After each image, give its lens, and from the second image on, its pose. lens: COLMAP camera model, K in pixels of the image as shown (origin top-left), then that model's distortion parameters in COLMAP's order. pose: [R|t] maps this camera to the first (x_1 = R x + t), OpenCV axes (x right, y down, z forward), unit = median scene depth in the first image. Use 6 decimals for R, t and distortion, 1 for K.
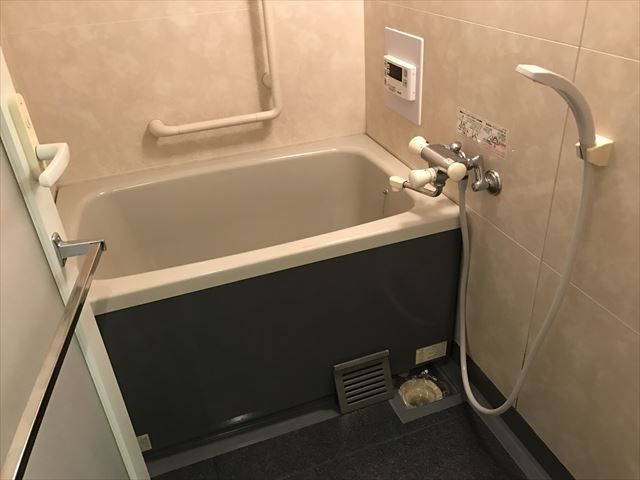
lens RADIAL K [[524.5, 0, 323.5], [0, 524.5, 241.8], [0, 0, 1]] dist [0.003885, -0.004039]
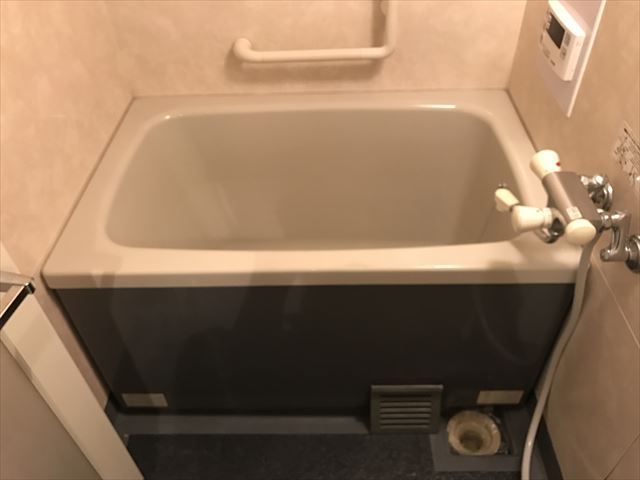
lens RADIAL K [[536.9, 0, 320.0], [0, 536.9, 240.0], [0, 0, 1]] dist [0.001793, 0.000889]
pose [[0.940670, 0.250746, -0.228619, 0.069332], [-0.192564, 0.949225, 0.248779, -0.164892], [0.279391, -0.189995, 0.941192, 0.176803]]
